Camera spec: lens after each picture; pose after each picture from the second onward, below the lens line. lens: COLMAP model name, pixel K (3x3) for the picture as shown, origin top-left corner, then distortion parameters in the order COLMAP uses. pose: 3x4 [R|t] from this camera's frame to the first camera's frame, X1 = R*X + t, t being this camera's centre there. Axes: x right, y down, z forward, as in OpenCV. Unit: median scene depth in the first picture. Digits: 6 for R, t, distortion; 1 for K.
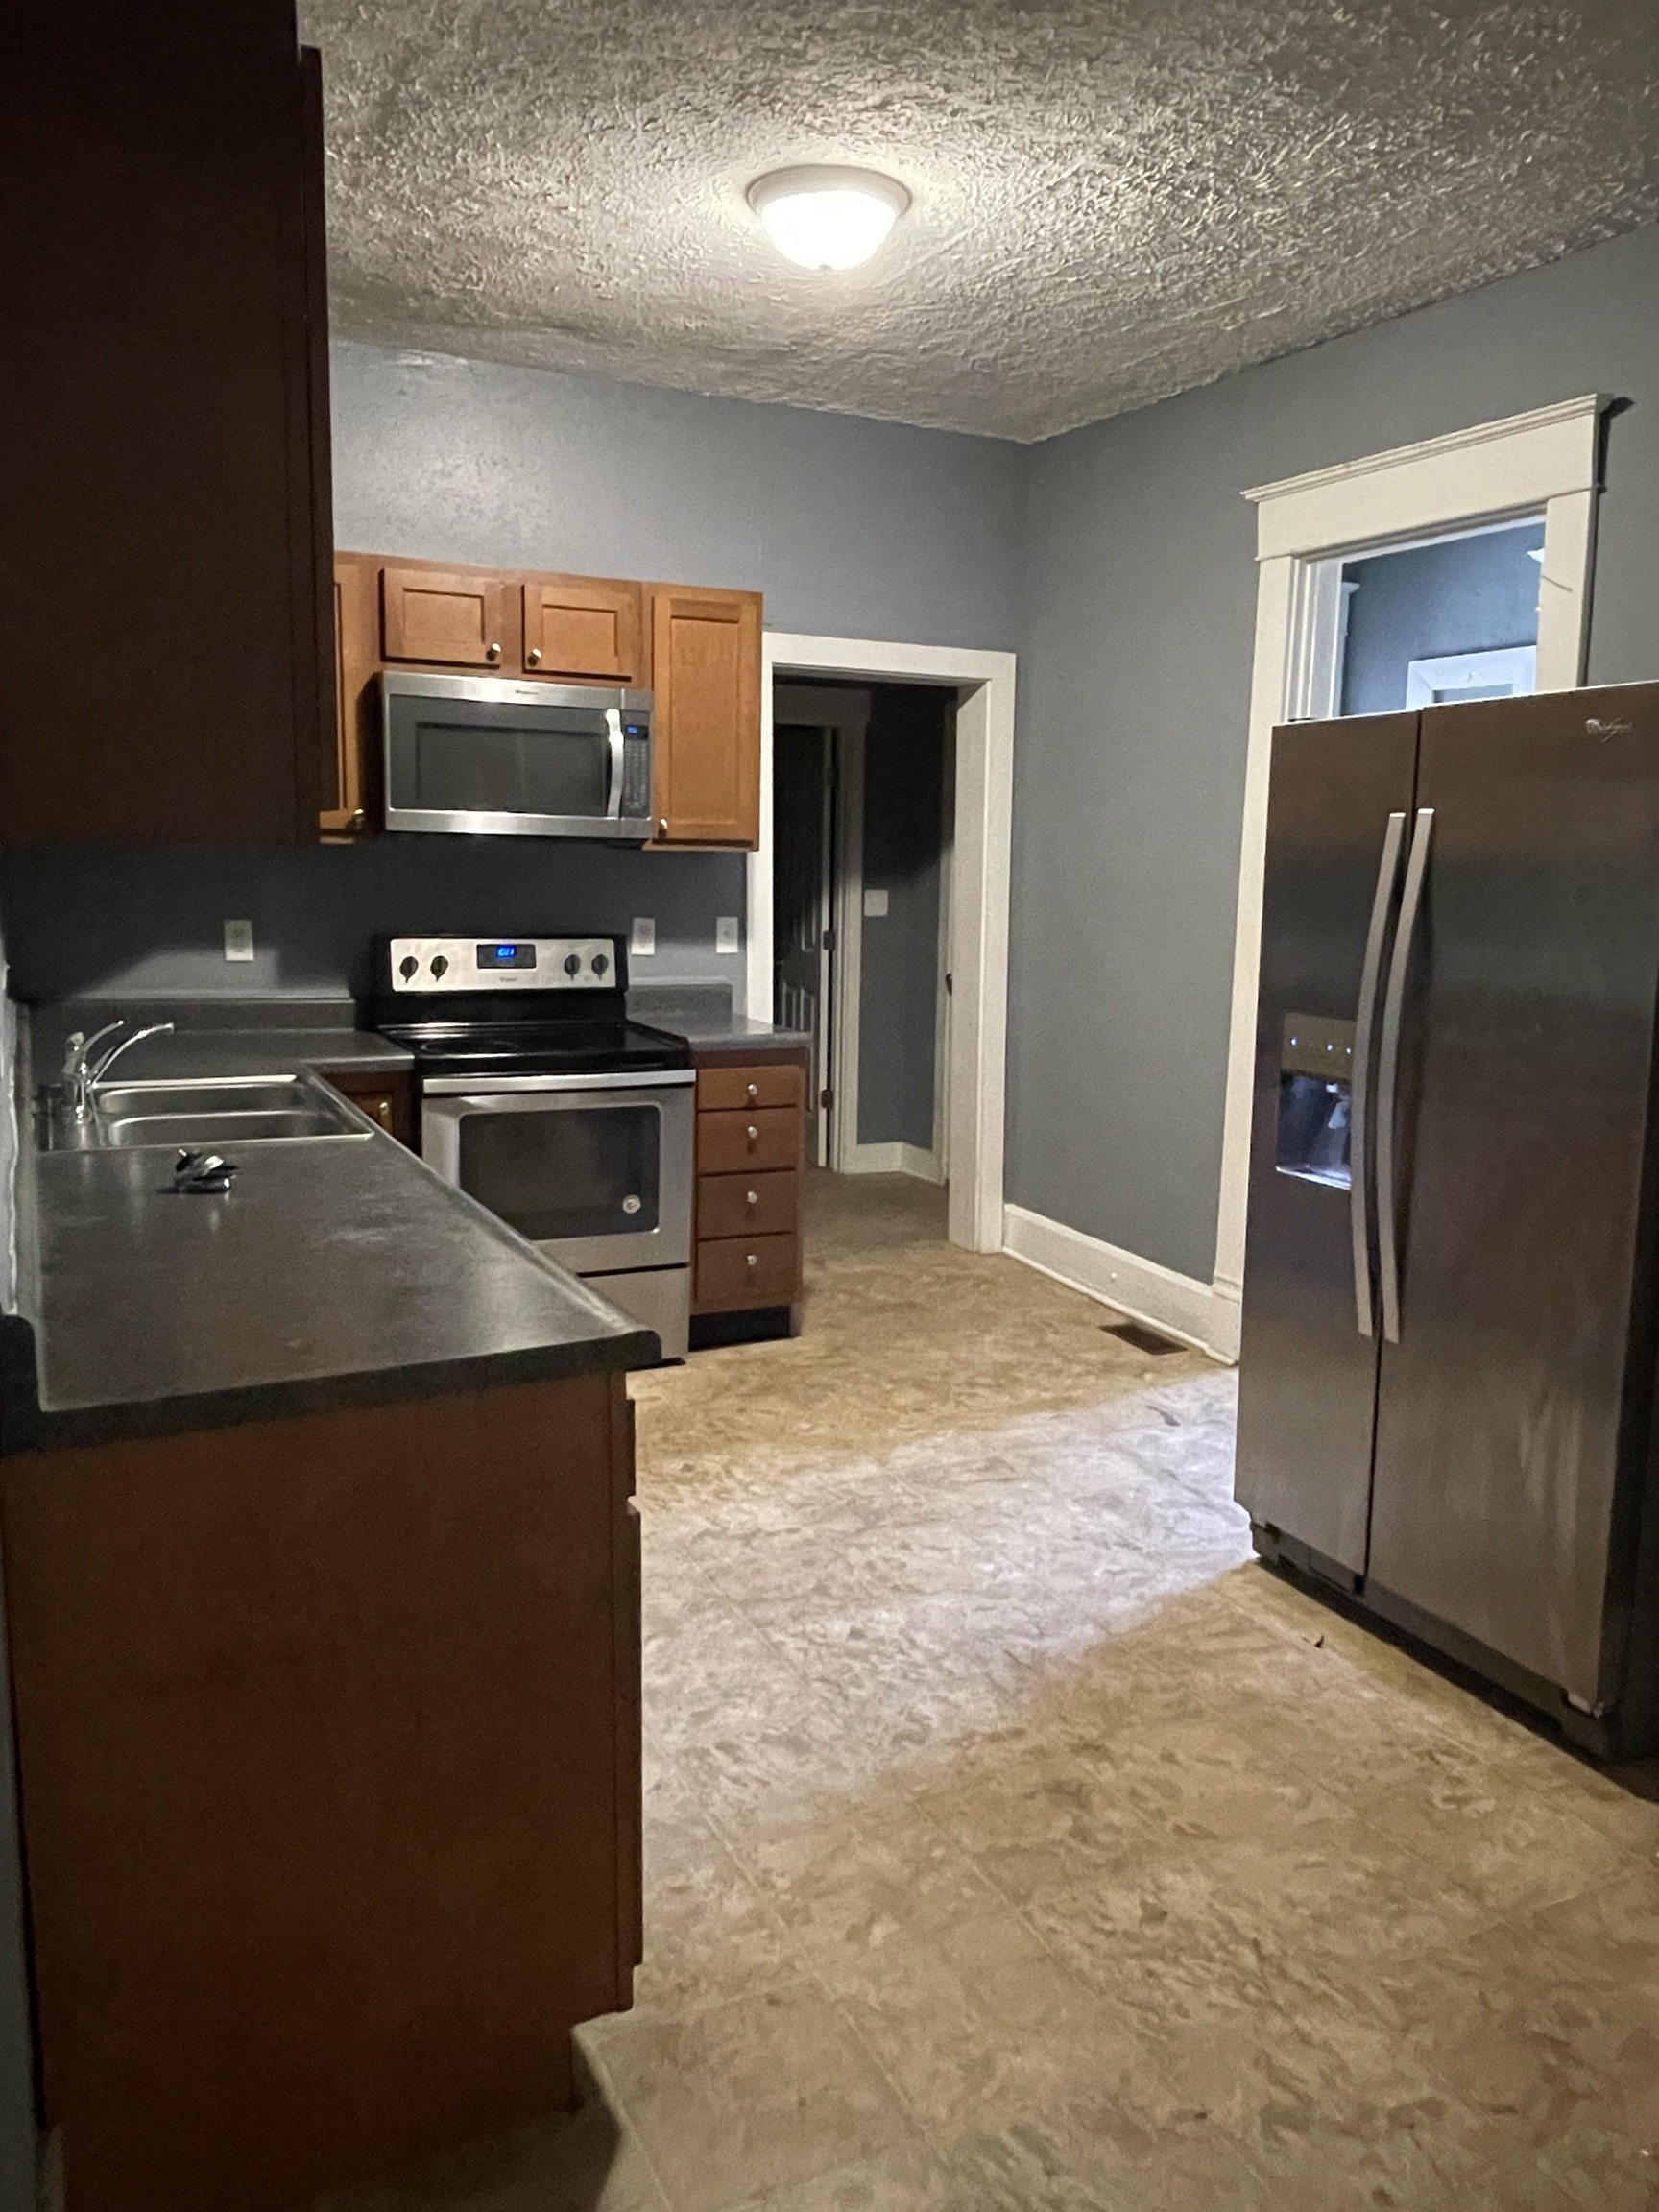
lens RADIAL K [[1631.6, 0, 833.8], [0, 1631.6, 1110.3], [0, 0, 1]] dist [-0.005687, -0.006225]
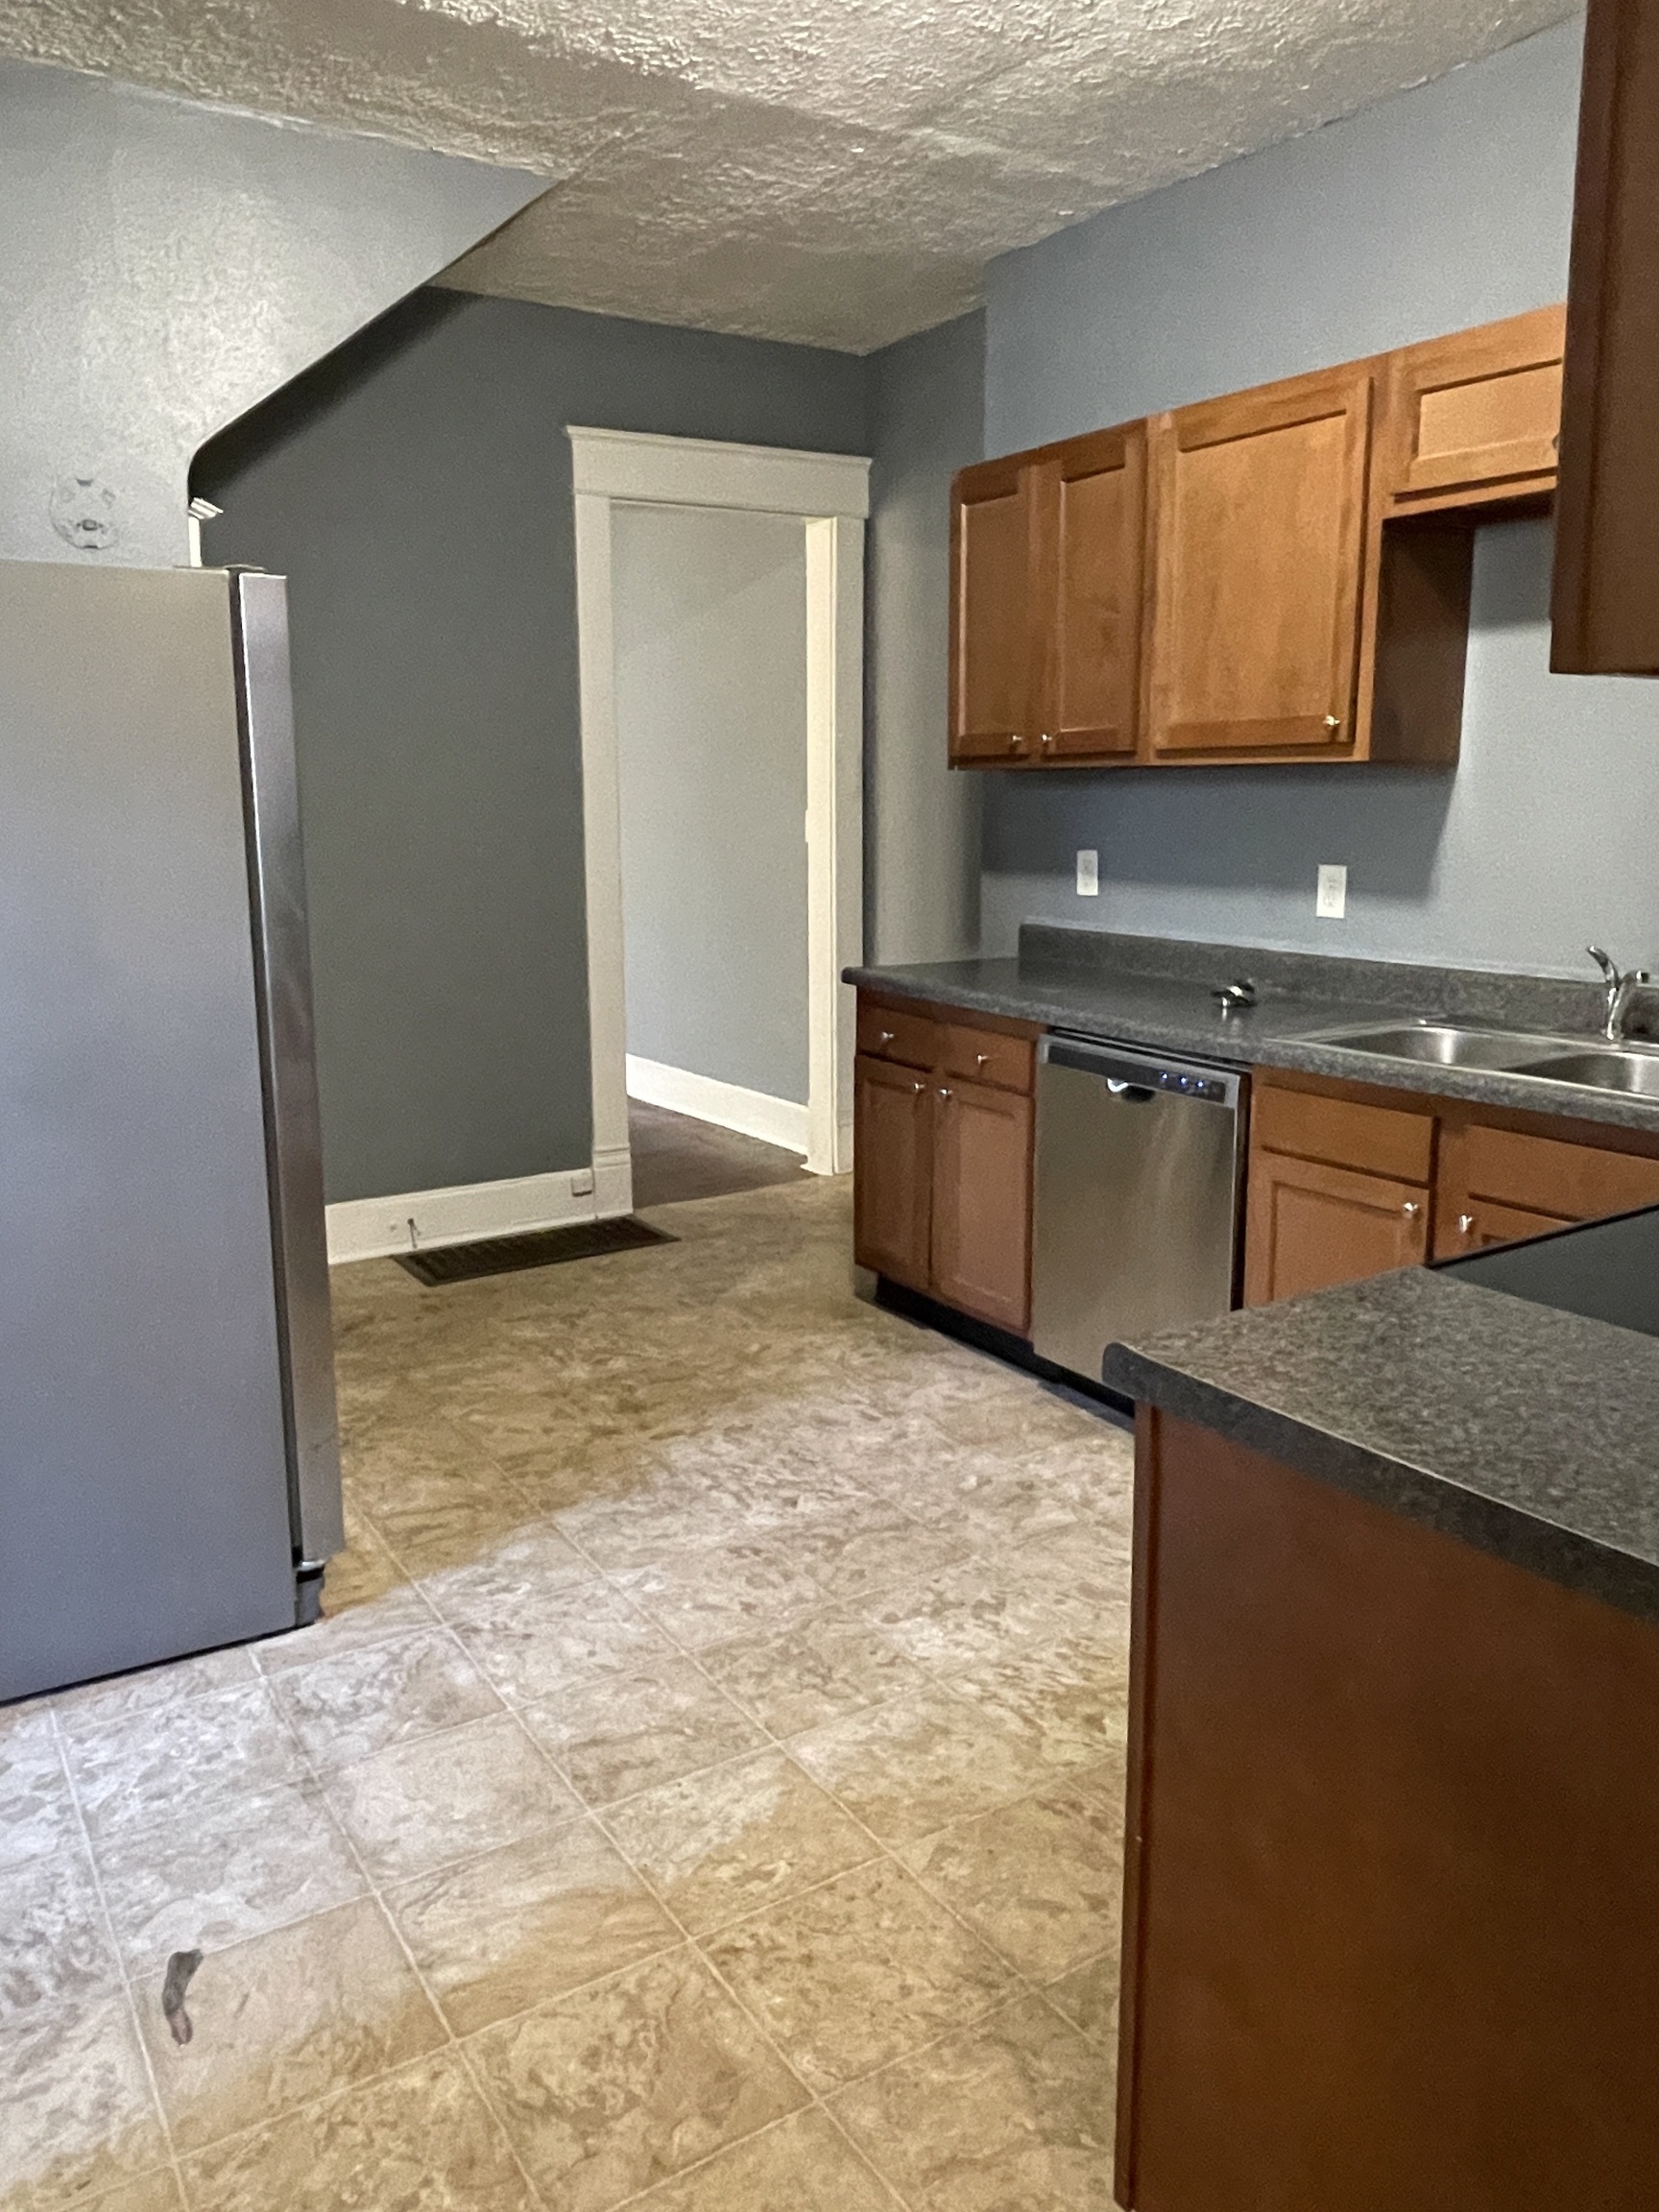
lens RADIAL K [[1631.6, 0, 835.0], [0, 1631.6, 1095.3], [0, 0, 1]] dist [-0.005687, -0.006225]
pose [[-0.993729, 0.005950, -0.111657, 0.098146], [-0.031365, 0.943659, 0.329430, -0.267196], [0.107327, 0.330866, -0.937554, 1.833063]]
